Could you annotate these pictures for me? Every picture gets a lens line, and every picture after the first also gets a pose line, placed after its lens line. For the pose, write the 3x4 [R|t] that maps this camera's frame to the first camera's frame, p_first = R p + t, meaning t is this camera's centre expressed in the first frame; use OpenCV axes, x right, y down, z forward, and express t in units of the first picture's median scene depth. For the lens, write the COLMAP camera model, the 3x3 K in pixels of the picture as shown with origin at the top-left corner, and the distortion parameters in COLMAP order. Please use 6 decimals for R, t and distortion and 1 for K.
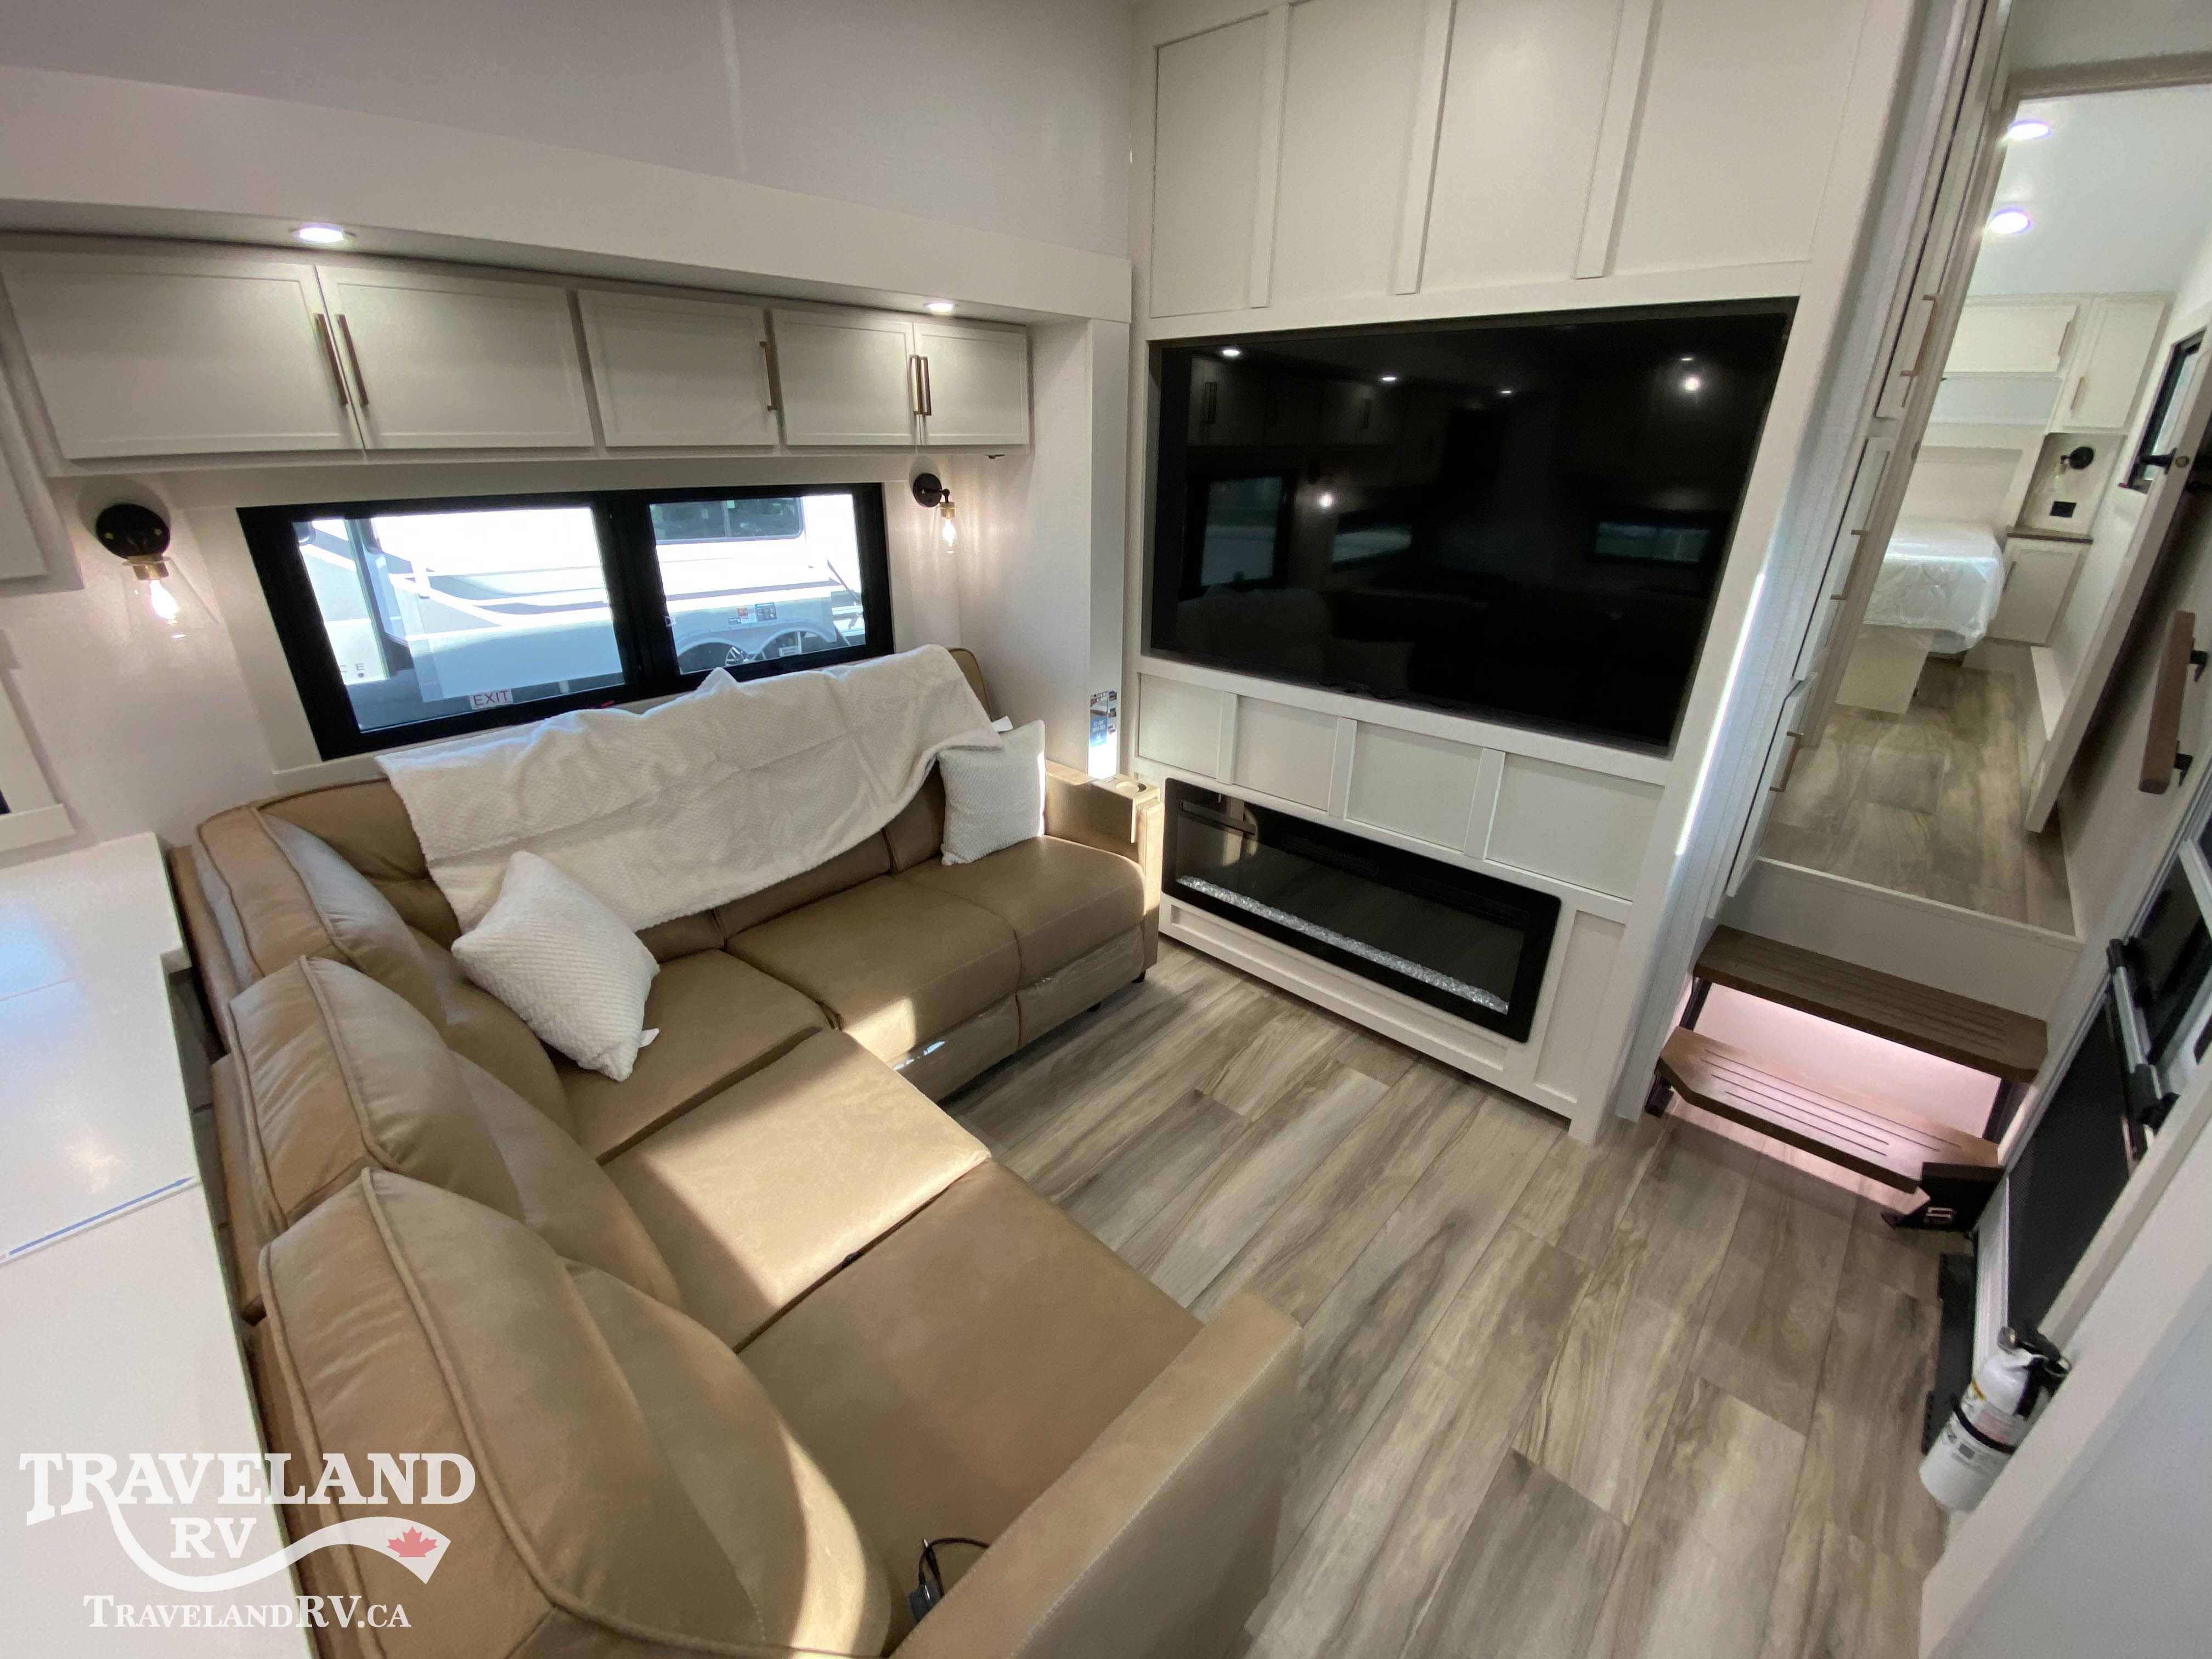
lens RADIAL K [[890.9, 0, 1105.2], [0, 890.9, 827.8], [0, 0, 1]] dist [0.038605, -0.032437]
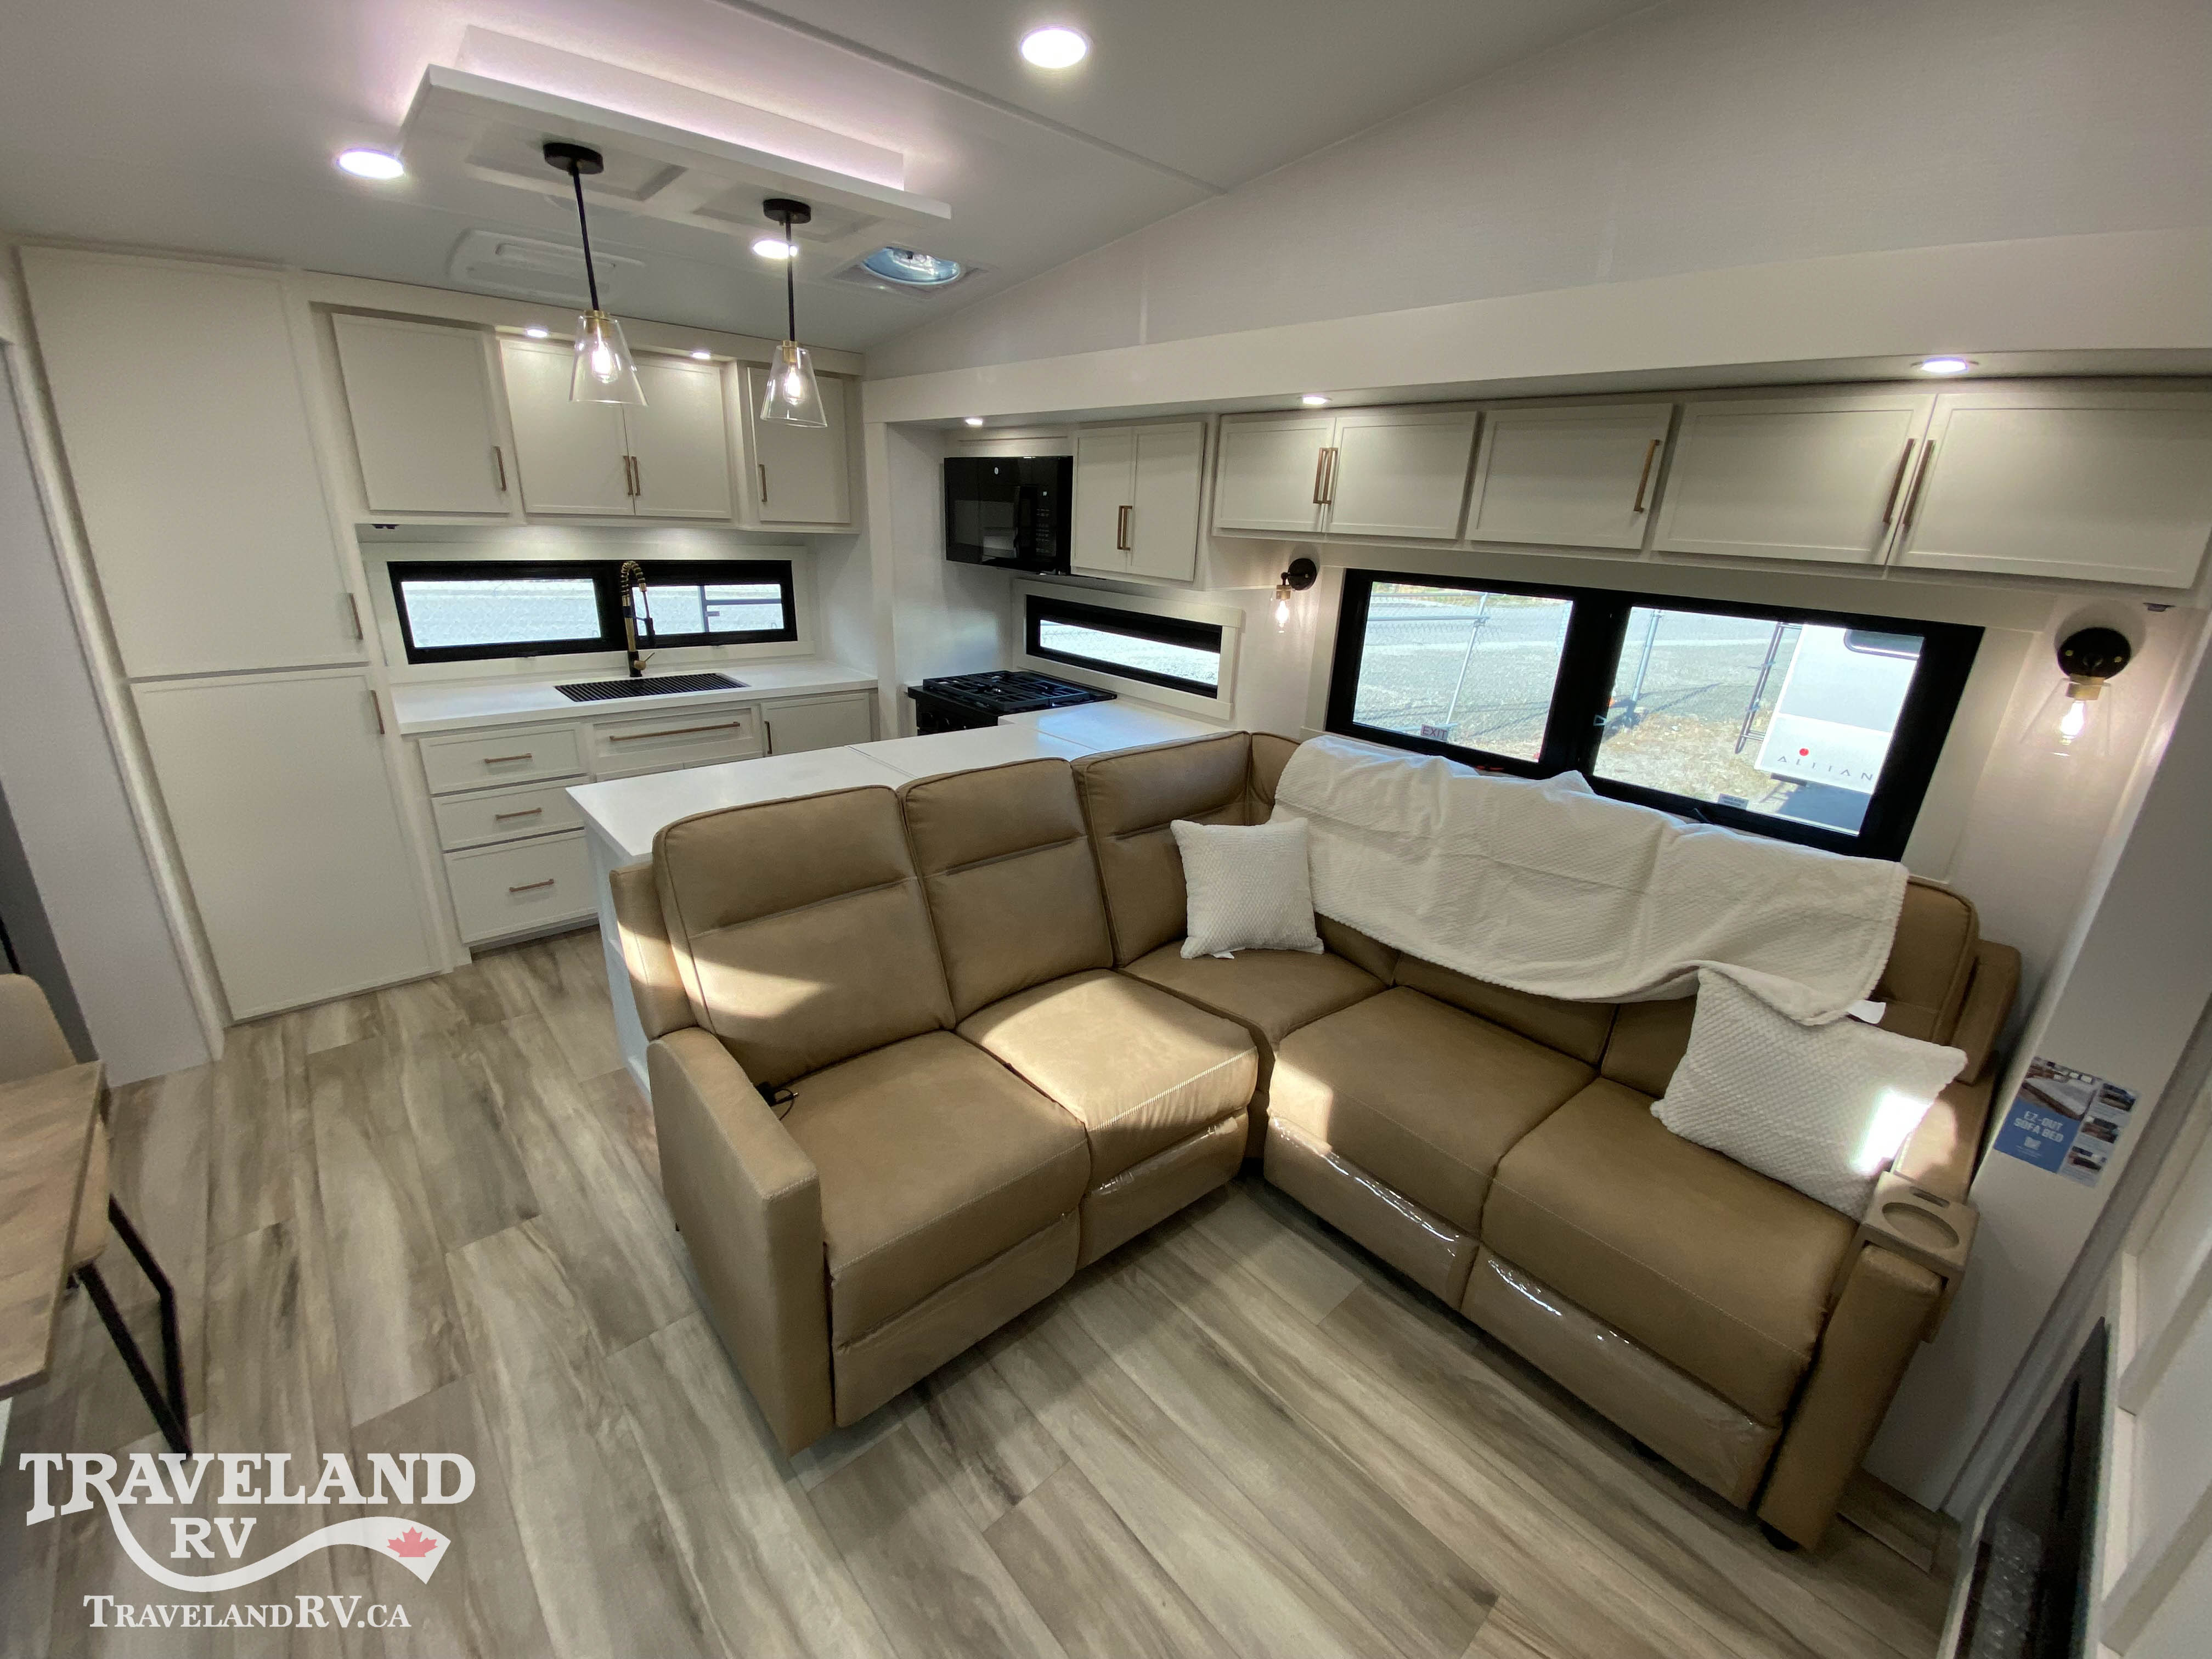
lens RADIAL K [[871.1, 0, 1108.7], [0, 871.1, 834.9], [0, 0, 1]] dist [0.008562, -0.015384]
pose [[-0.085783, 0.336769, -0.937672, 0.491613], [-0.435620, 0.833736, 0.339293, -0.211838], [0.896034, 0.437574, 0.075183, 0.491628]]
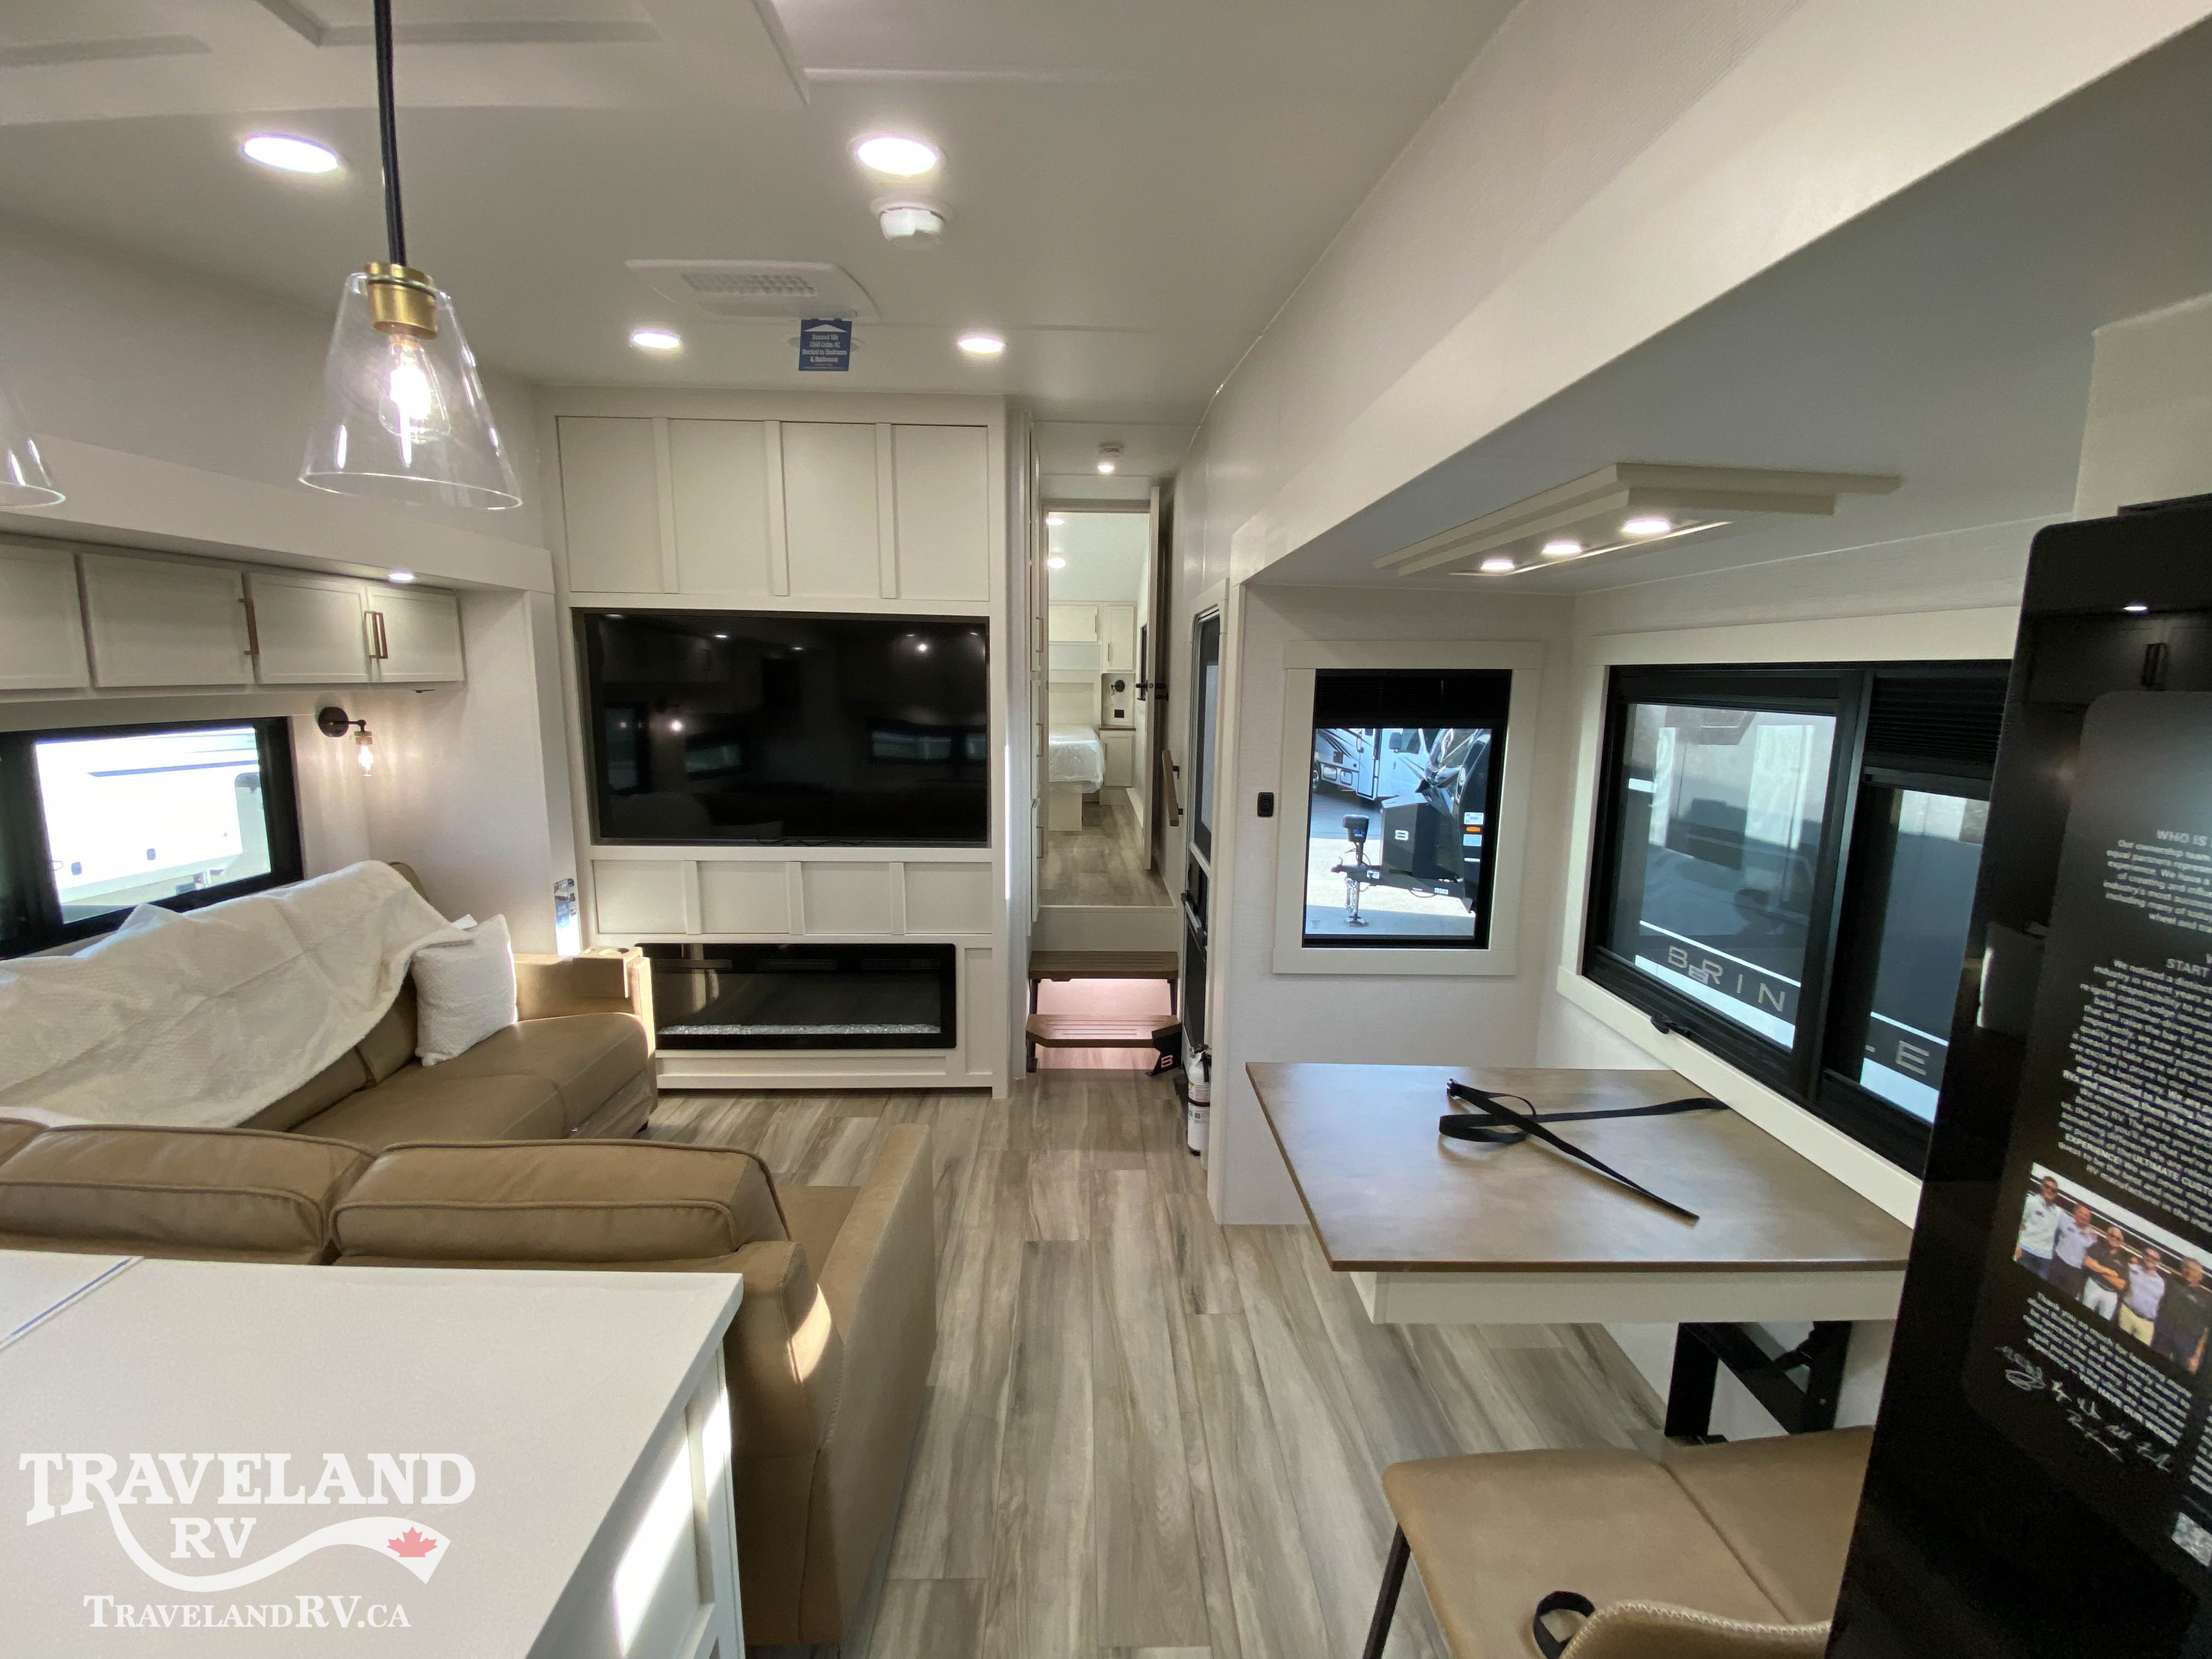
lens RADIAL K [[850.9, 0, 1157.2], [0, 850.9, 819.3], [0, 0, 1]] dist [-0.048233, 0.000090]
pose [[0.675262, -0.108648, 0.729532, -0.289297], [0.279328, 0.953089, -0.116608, 0.125029], [-0.682640, 0.282520, 0.673933, -0.293832]]
